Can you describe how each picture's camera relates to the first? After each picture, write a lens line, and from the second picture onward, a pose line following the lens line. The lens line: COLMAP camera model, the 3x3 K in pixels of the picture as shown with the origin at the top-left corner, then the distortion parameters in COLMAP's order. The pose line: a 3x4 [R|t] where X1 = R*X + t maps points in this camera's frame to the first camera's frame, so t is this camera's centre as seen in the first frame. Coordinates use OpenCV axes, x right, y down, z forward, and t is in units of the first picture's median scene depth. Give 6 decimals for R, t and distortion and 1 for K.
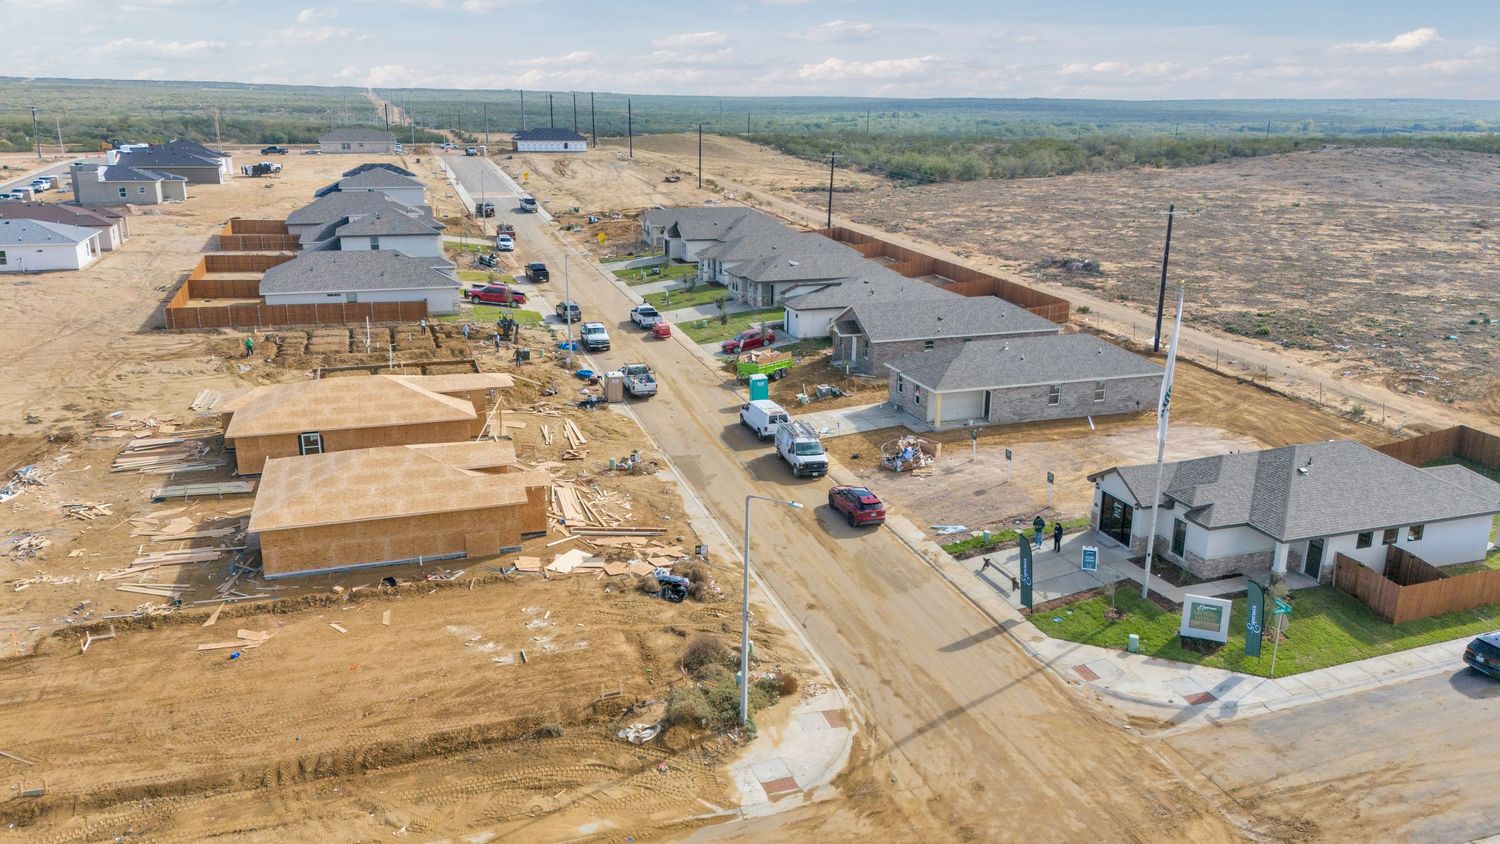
lens RADIAL K [[1100.3, 0, 750.0], [0, 1100.3, 422.0], [0, 0, 1]] dist [0.073235, -0.062579]
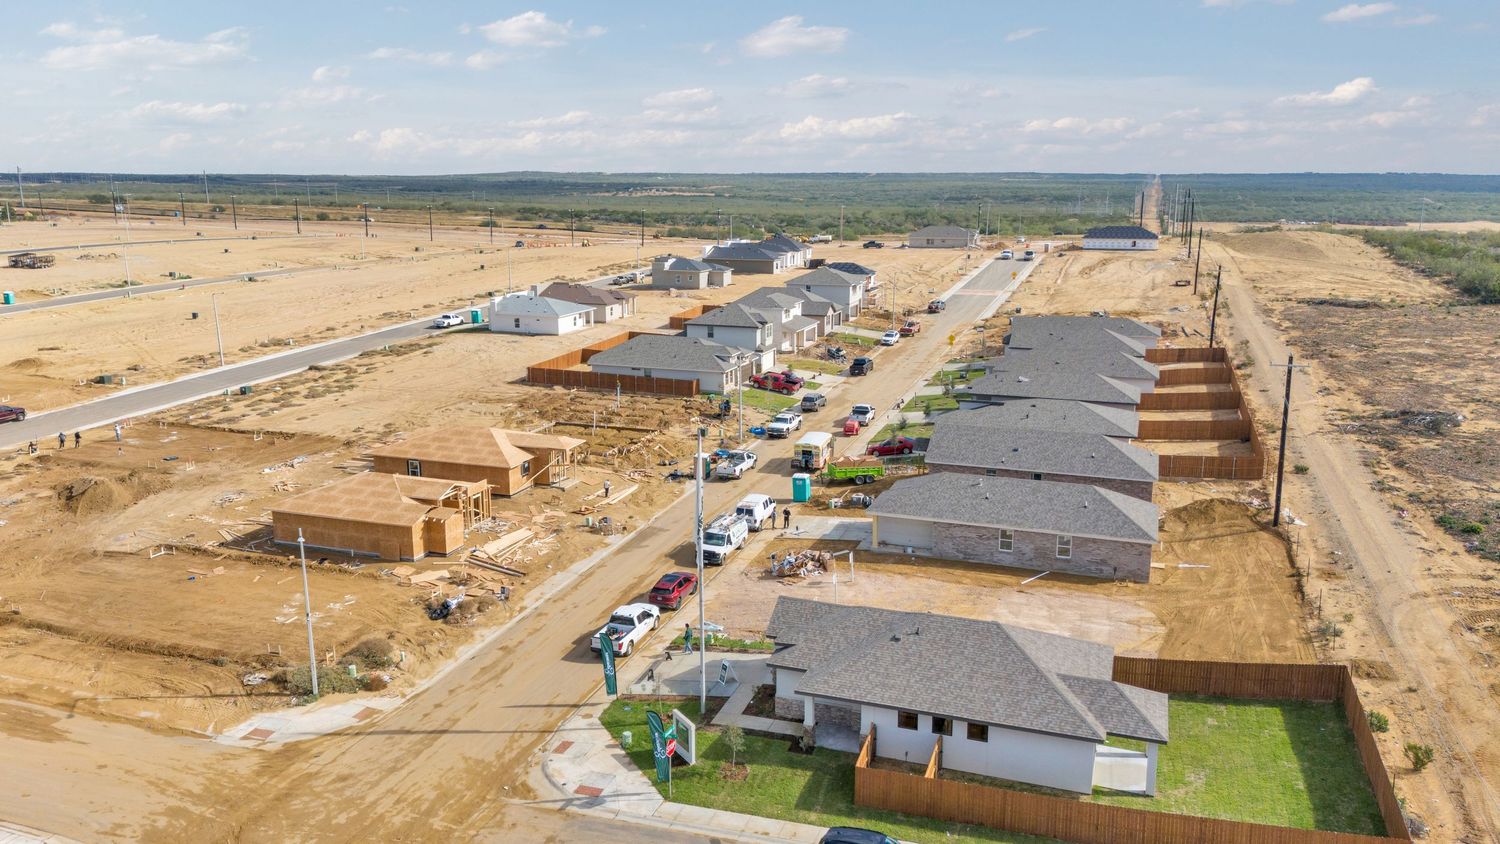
lens RADIAL K [[1100.3, 0, 750.0], [0, 1100.3, 422.0], [0, 0, 1]] dist [0.073235, -0.062579]
pose [[0.787937, 0.124090, -0.603123, 0.968325], [-0.167129, 0.985813, -0.015515, -0.107639], [0.592641, 0.113024, 0.797497, 0.134049]]
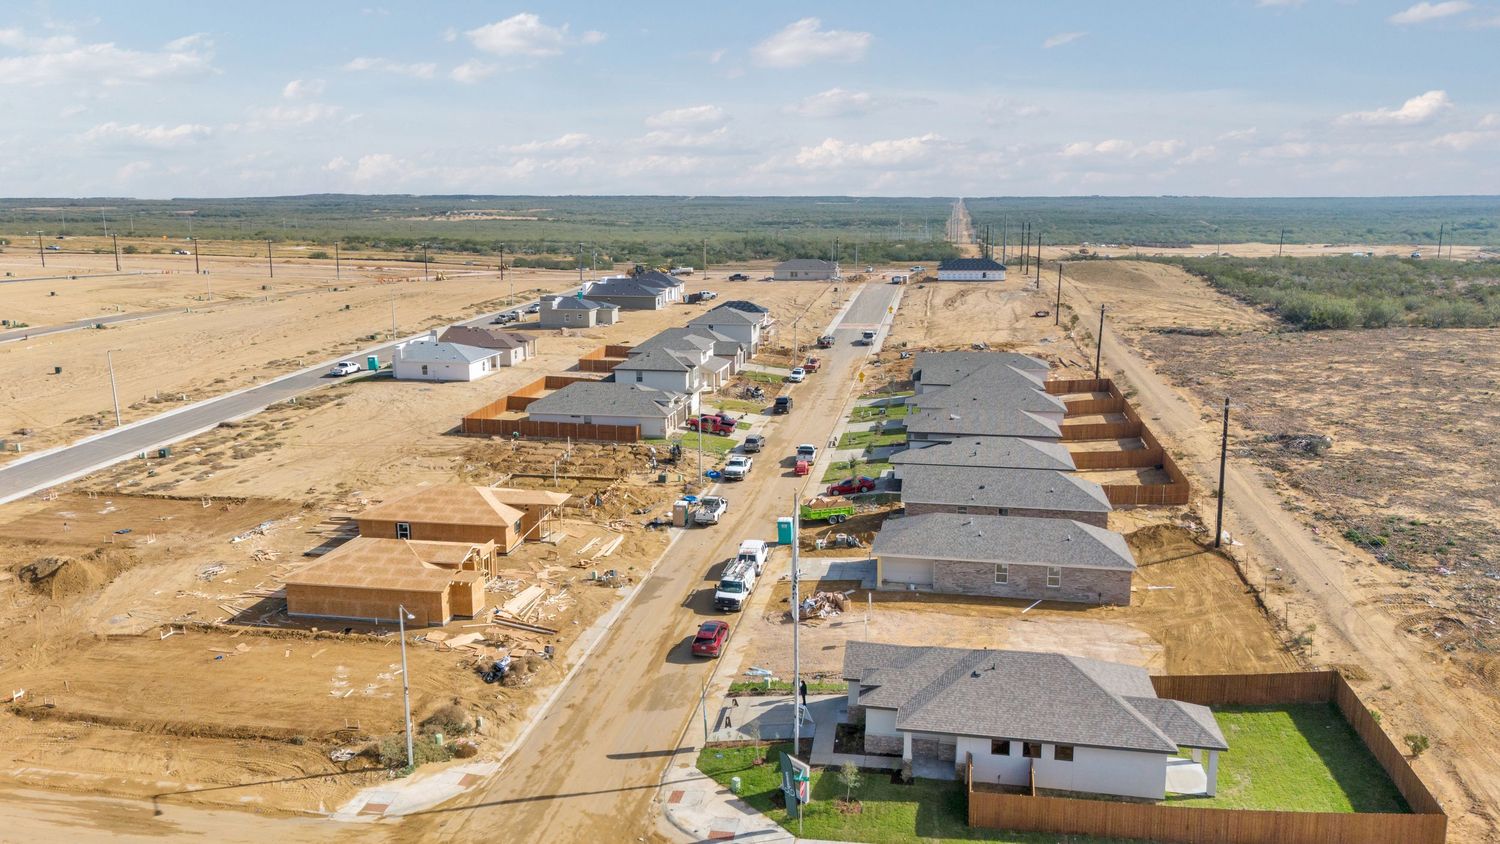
lens RADIAL K [[1107.9, 0, 750.0], [0, 1107.9, 422.0], [0, 0, 1]] dist [0.072937, -0.062717]
pose [[0.875596, 0.083293, -0.475809, 0.812423], [-0.126322, 0.990226, -0.059117, -0.109073], [0.466234, 0.111867, 0.877560, -0.088882]]
